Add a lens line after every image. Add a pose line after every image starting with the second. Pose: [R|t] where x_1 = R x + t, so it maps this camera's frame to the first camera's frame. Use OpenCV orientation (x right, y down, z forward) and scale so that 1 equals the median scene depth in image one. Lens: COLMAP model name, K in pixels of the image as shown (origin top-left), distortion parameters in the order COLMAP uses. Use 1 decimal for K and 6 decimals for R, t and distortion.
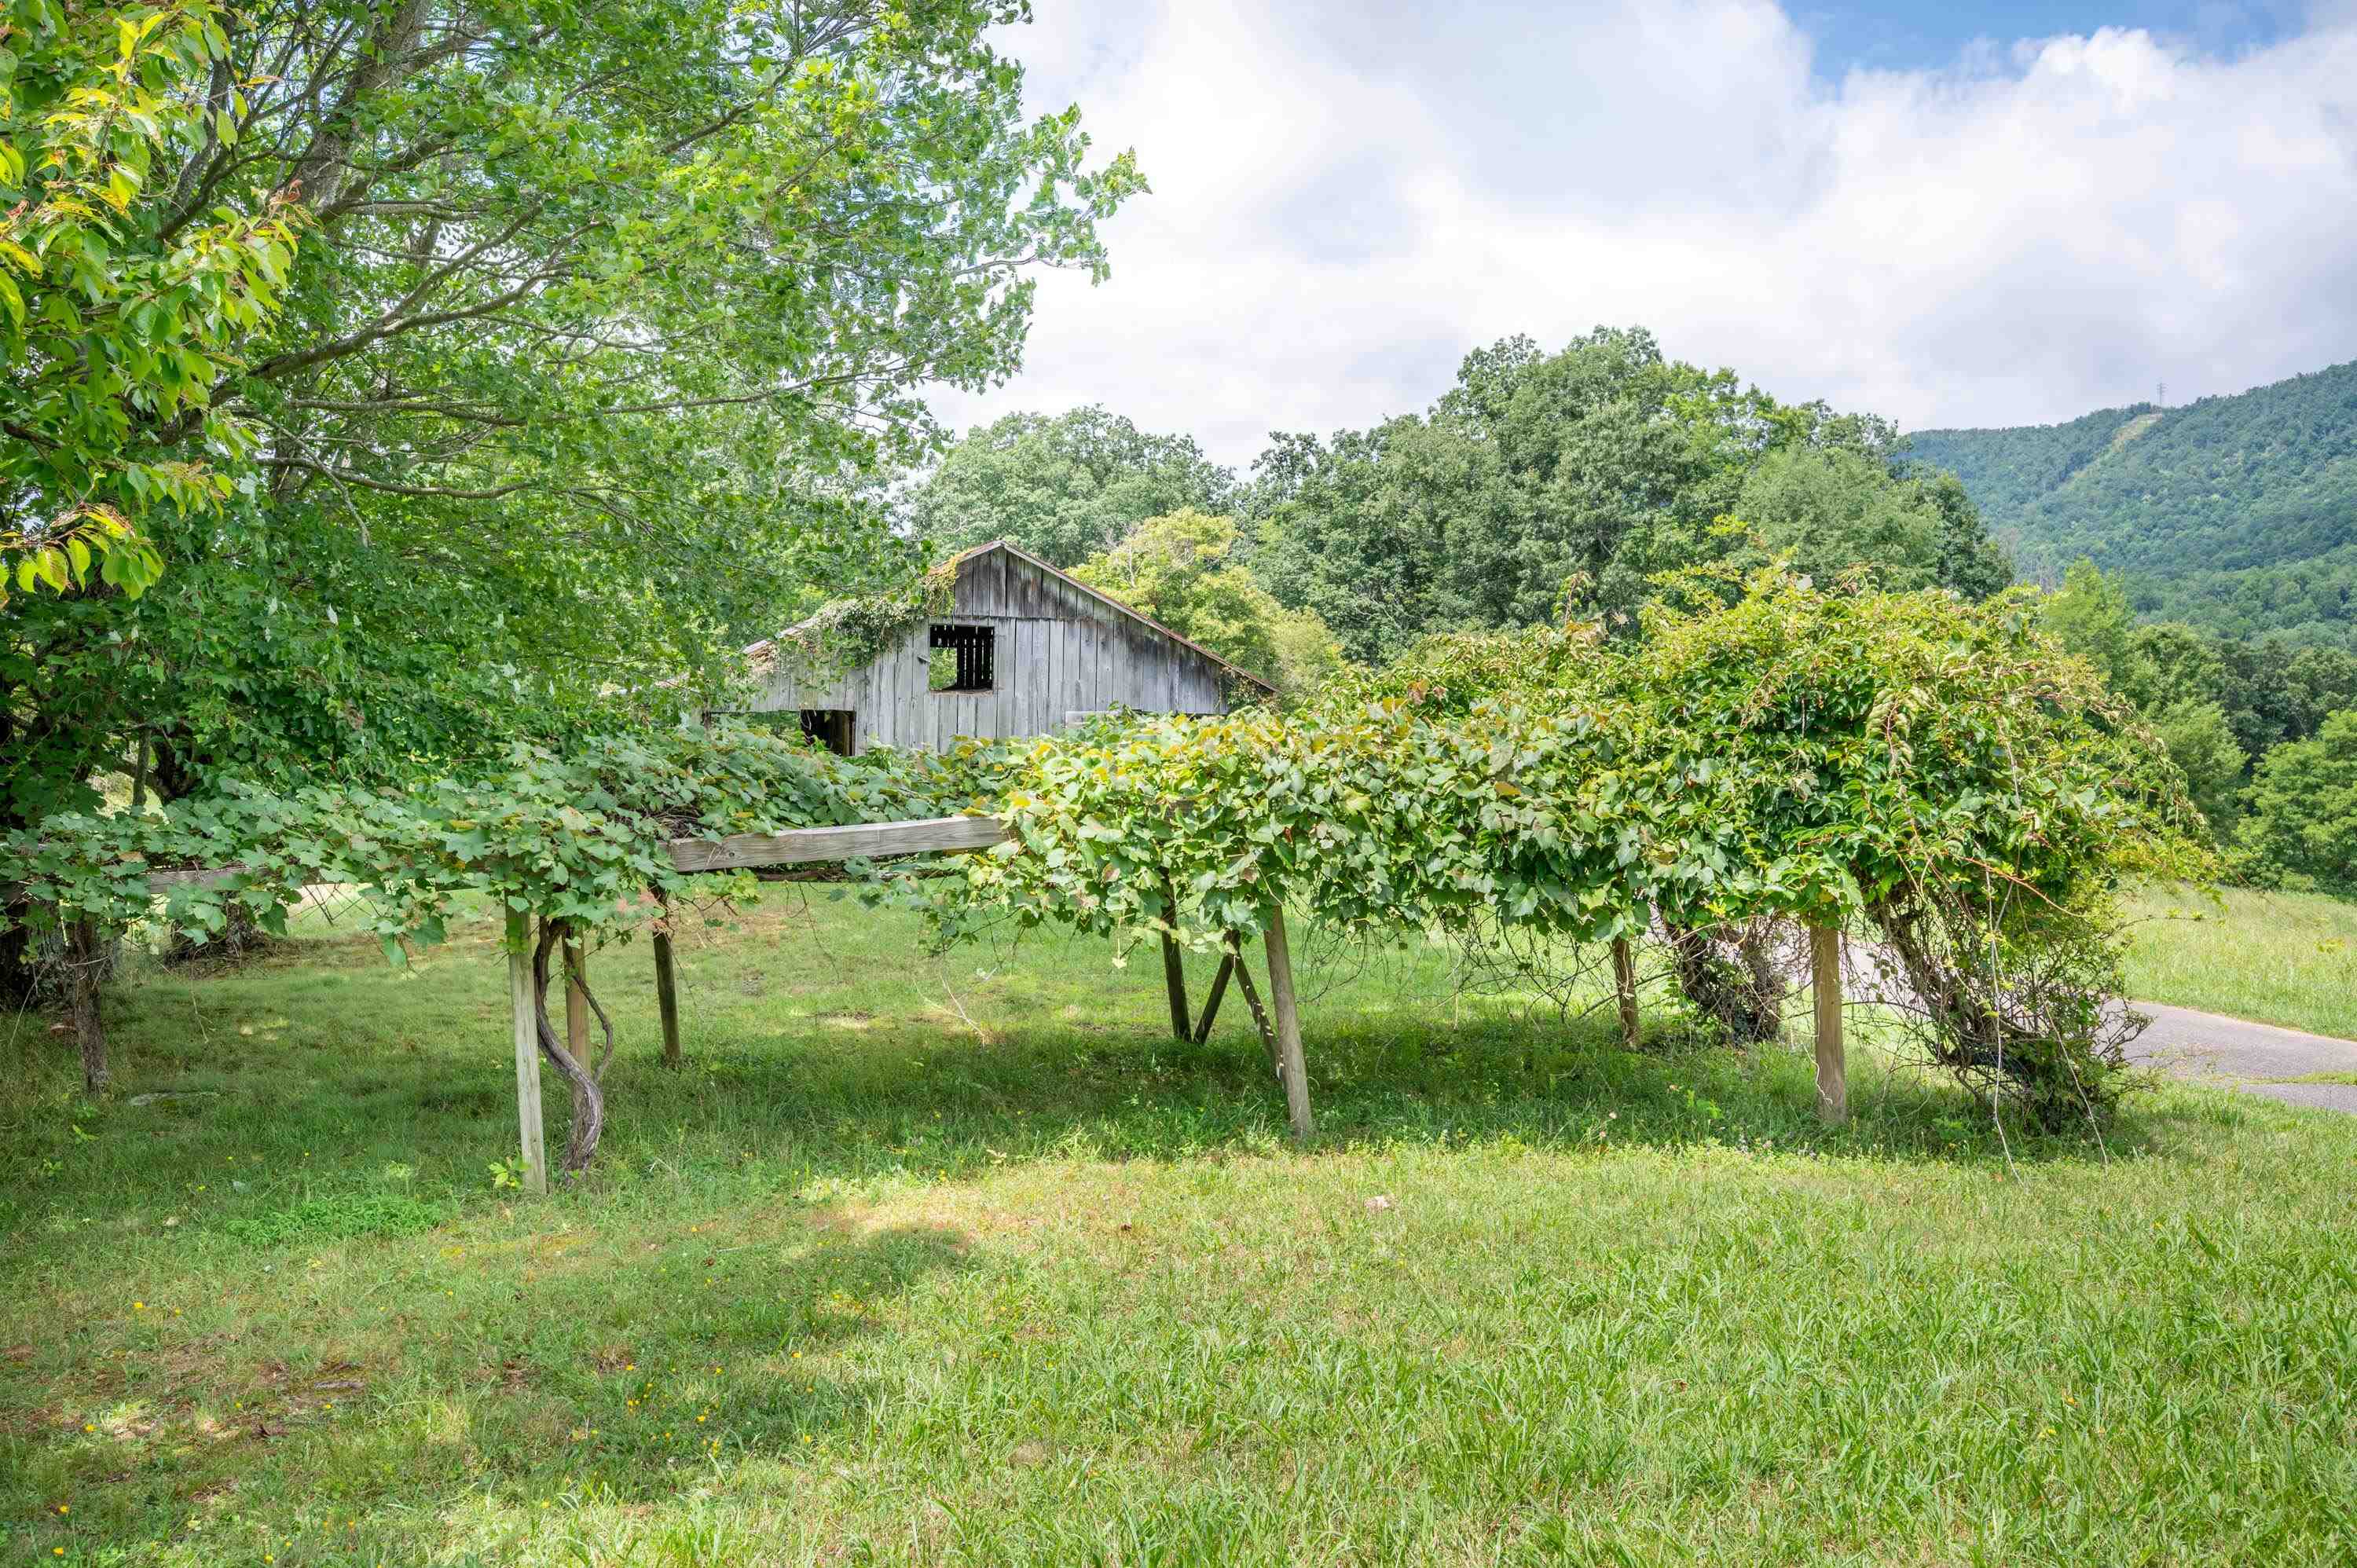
lens RADIAL K [[1753.3, 0, 1177.0], [0, 1753.3, 781.6], [0, 0, 1]] dist [-0.001337, 0.005280]
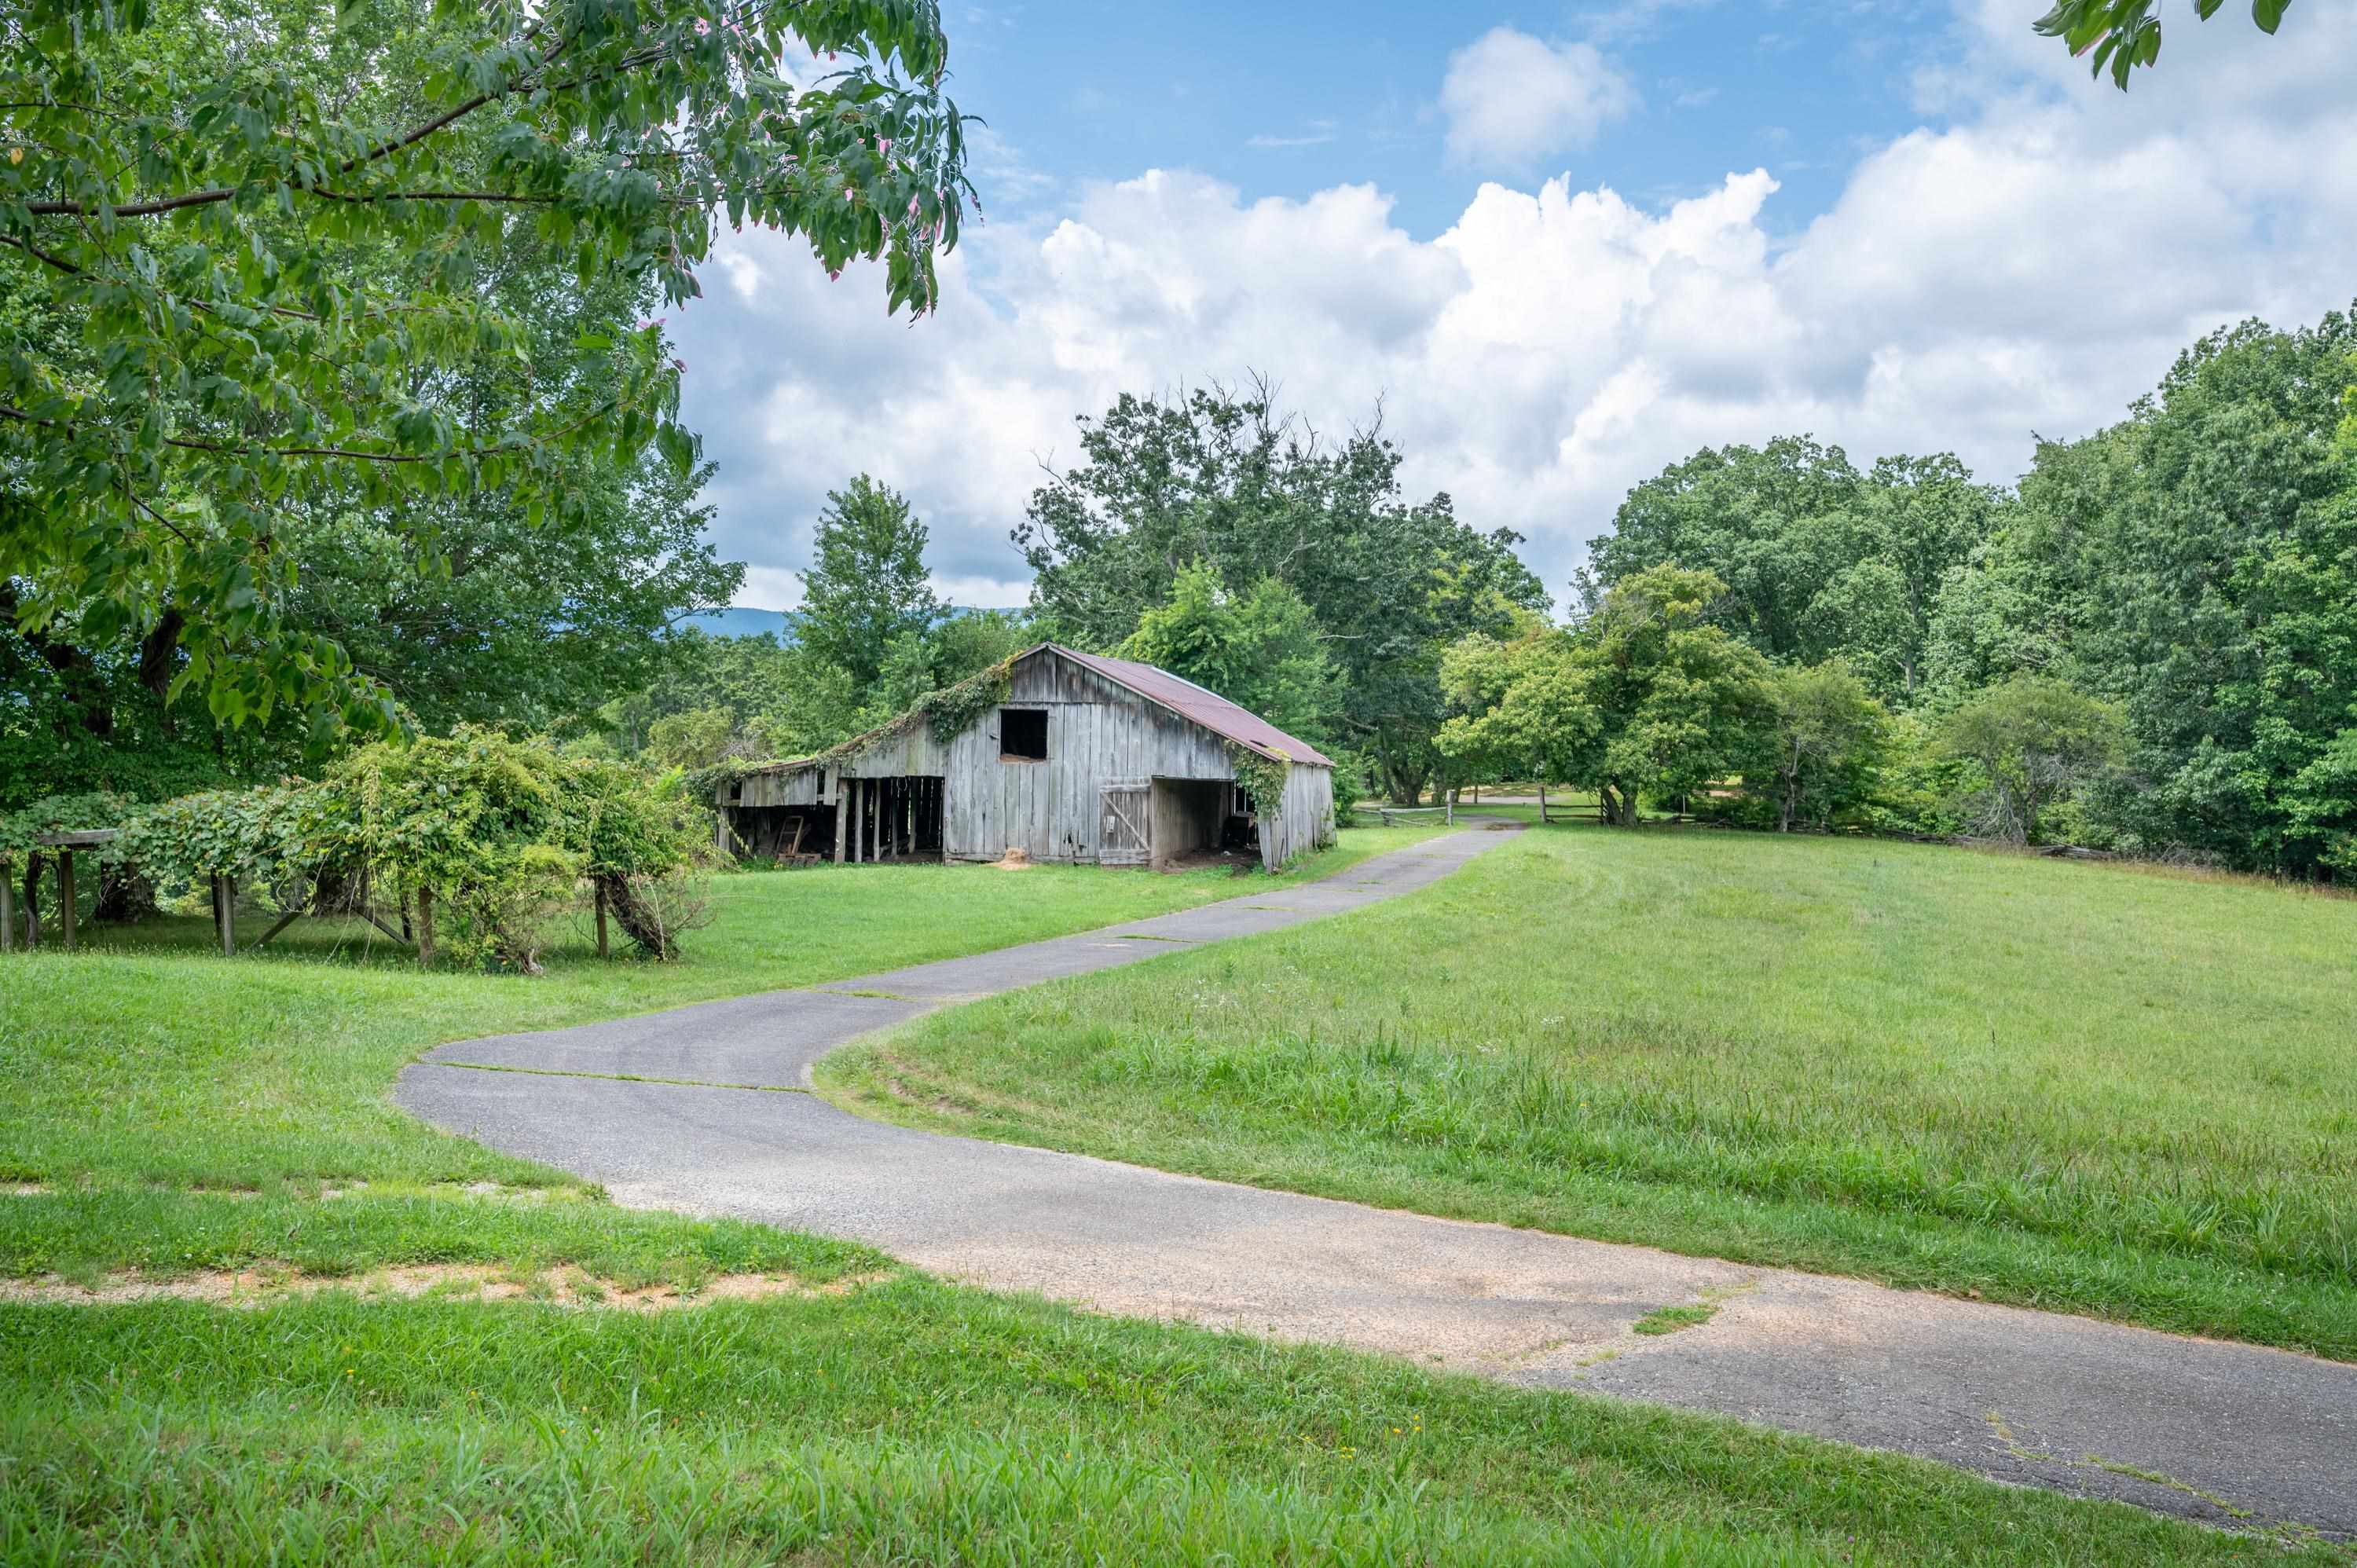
lens RADIAL K [[2033.8, 0, 1181.0], [0, 2033.8, 782.1], [0, 0, 1]] dist [-0.002432, -0.000184]
pose [[0.874195, 0.002773, -0.485567, 0.287362], [-0.018869, 0.999422, -0.028262, 0.001419], [0.485208, 0.033868, 0.873742, -0.098386]]
